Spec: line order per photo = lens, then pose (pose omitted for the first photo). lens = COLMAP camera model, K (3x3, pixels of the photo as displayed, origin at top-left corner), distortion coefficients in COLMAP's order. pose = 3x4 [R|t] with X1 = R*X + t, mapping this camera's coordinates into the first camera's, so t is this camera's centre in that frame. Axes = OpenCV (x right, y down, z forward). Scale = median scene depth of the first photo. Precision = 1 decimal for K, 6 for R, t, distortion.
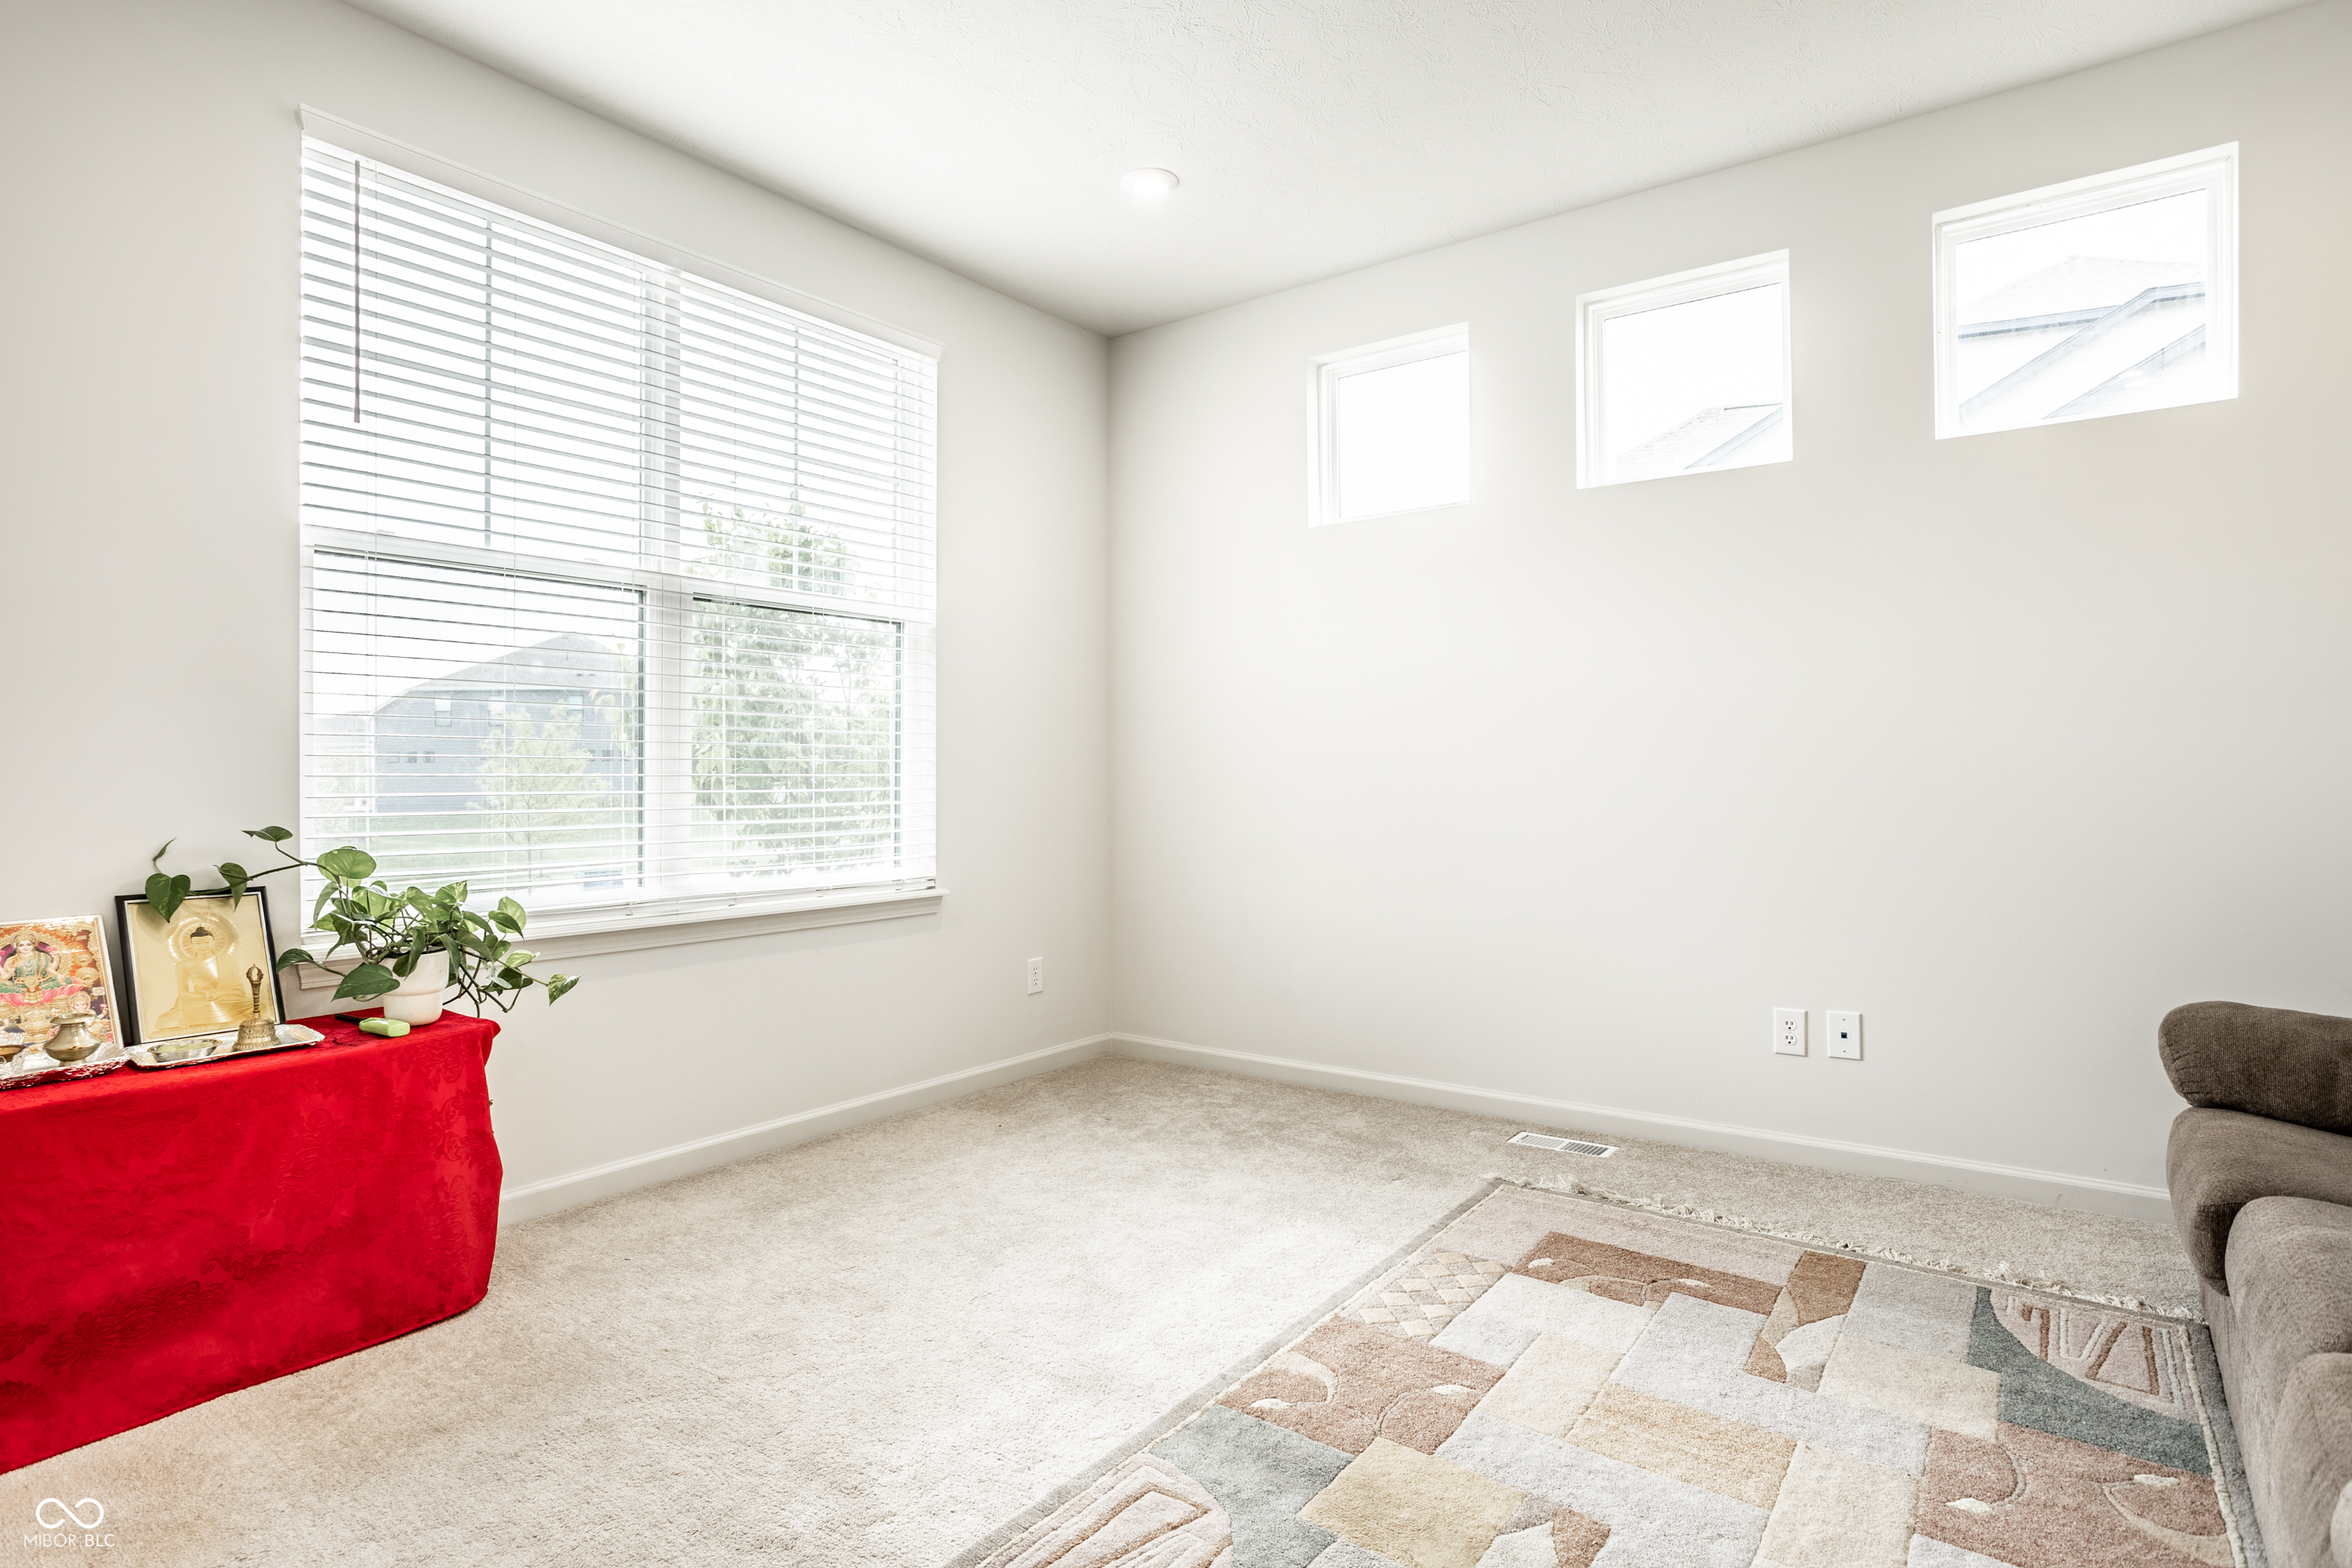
lens RADIAL K [[1257.1, 0, 1176.0], [0, 1257.1, 784.0], [0, 0, 1]] dist [-0.055624, 0.034114]
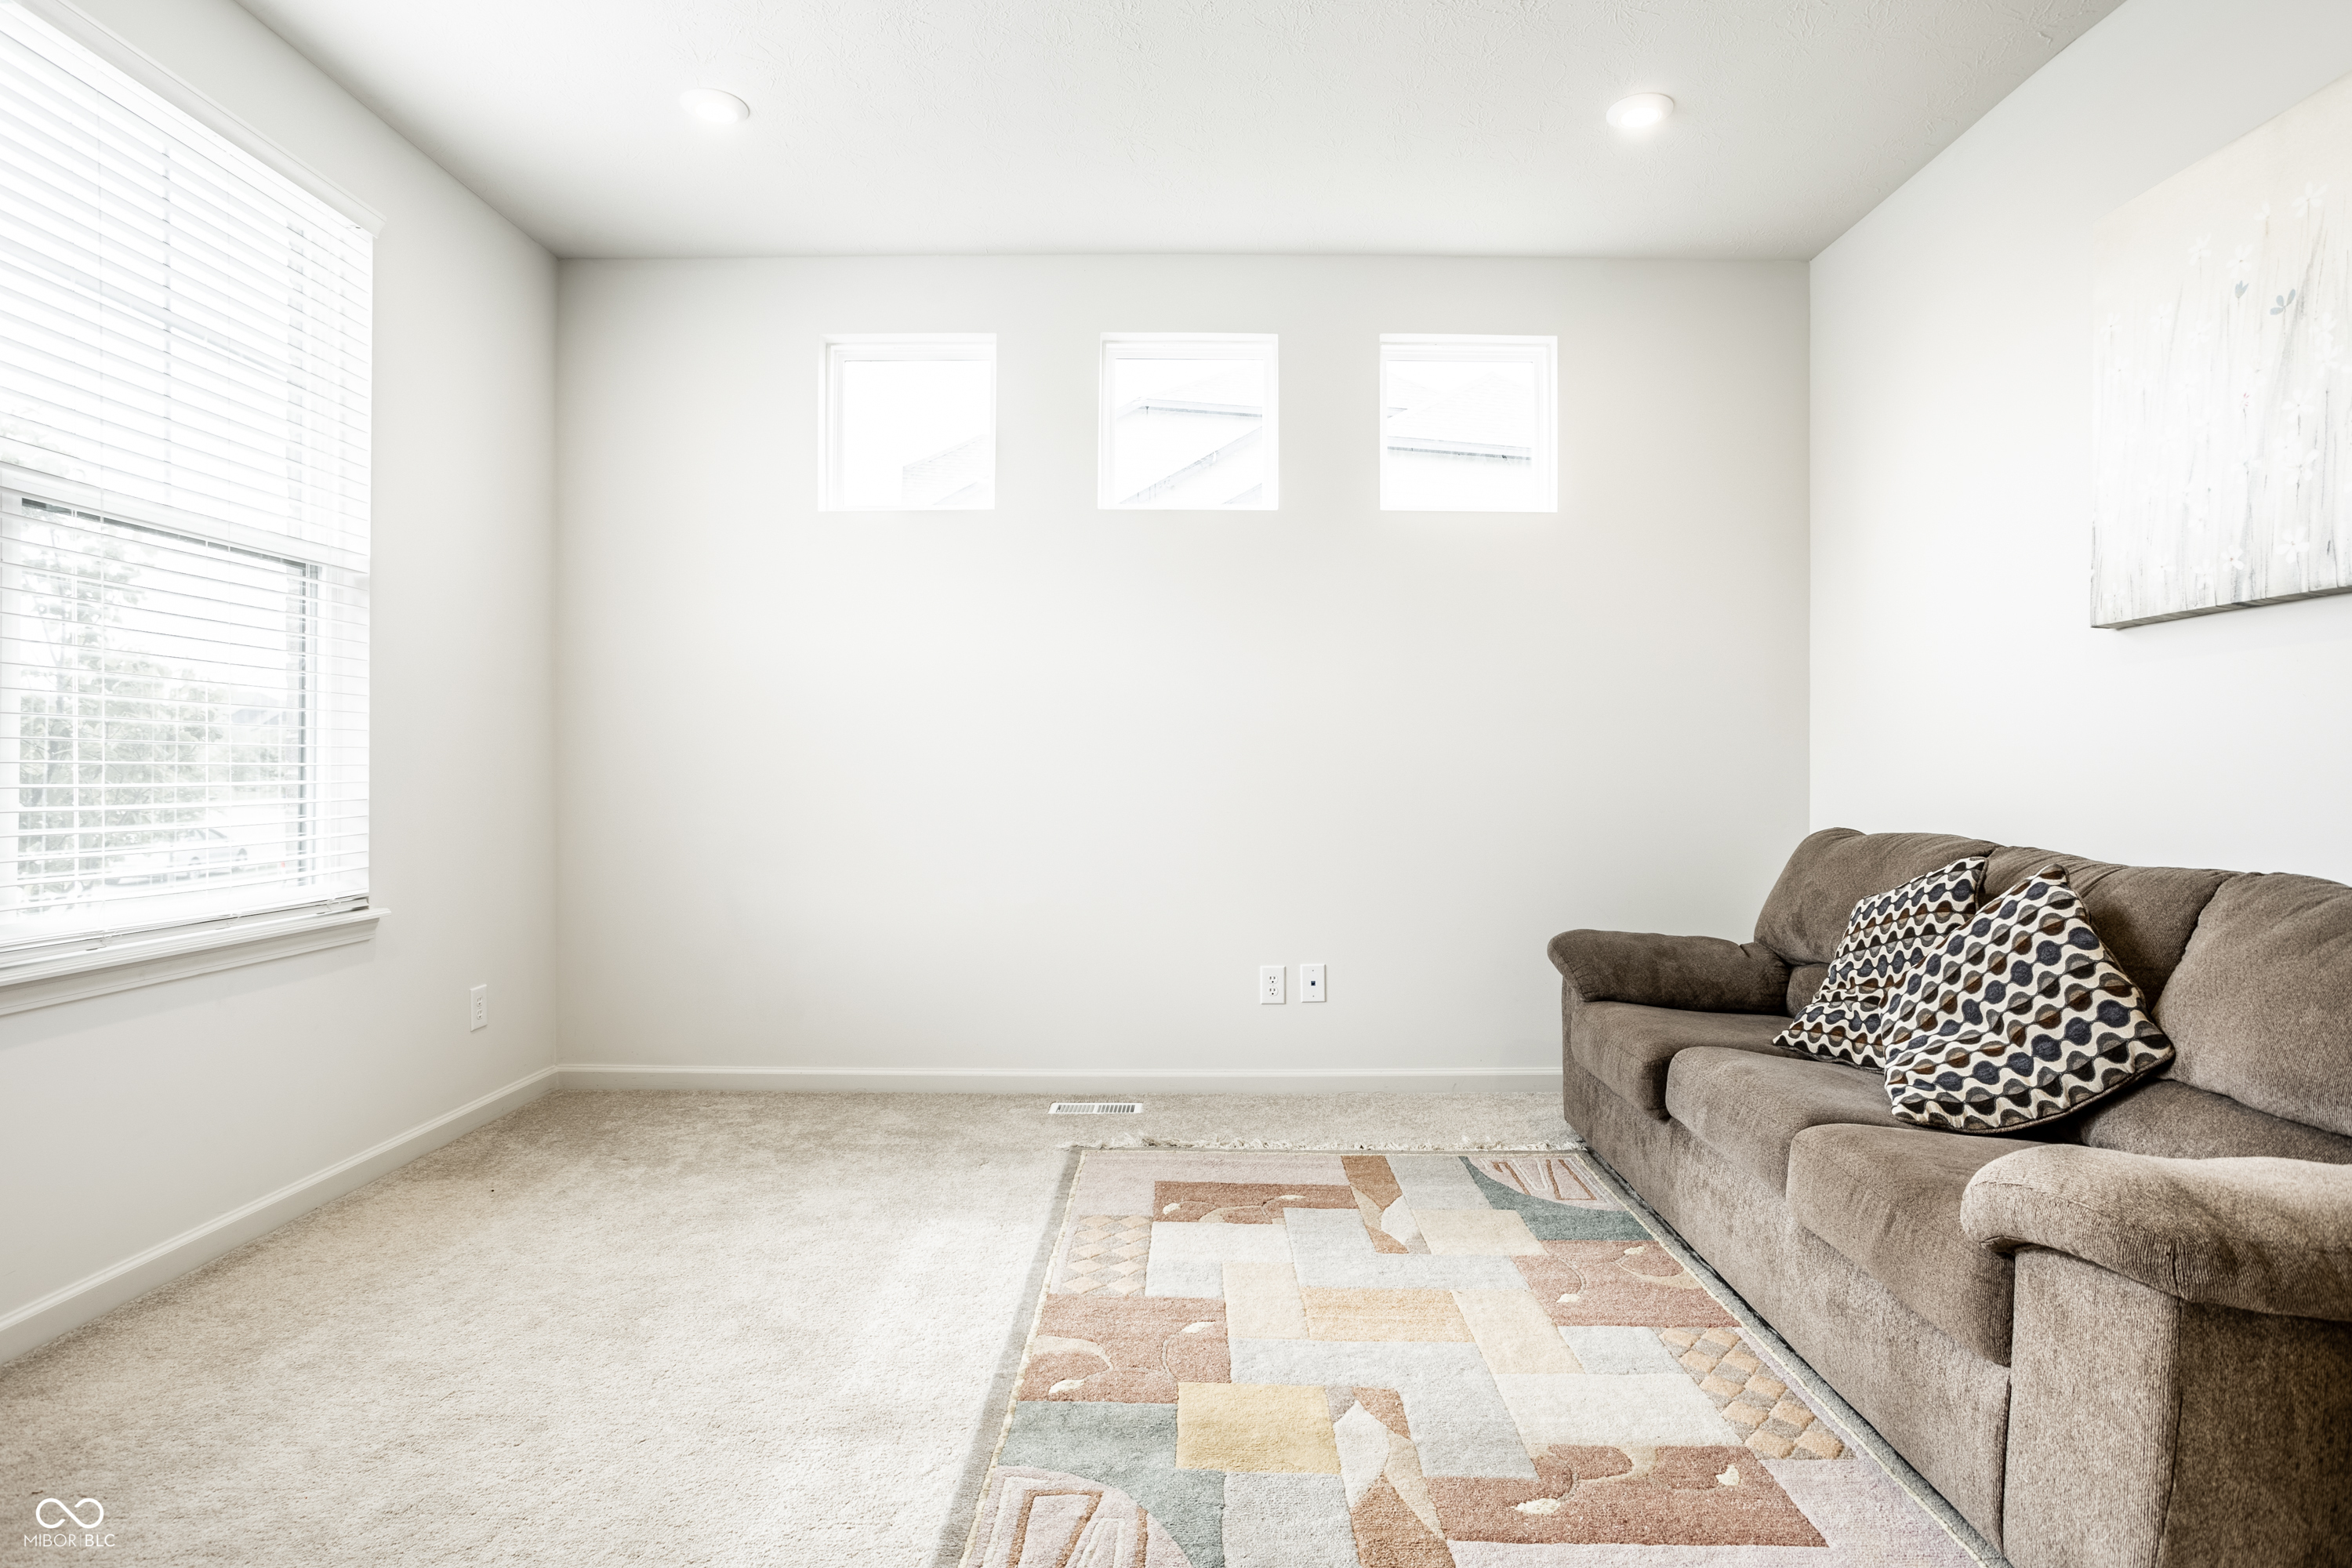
lens RADIAL K [[1248.5, 0, 1176.0], [0, 1248.5, 784.0], [0, 0, 1]] dist [-0.074853, 0.055836]
pose [[0.791810, 0.000289, 0.610767, -0.388416], [-0.002419, 0.999994, 0.002664, 0.002383], [-0.610762, -0.003587, 0.791806, 0.122897]]
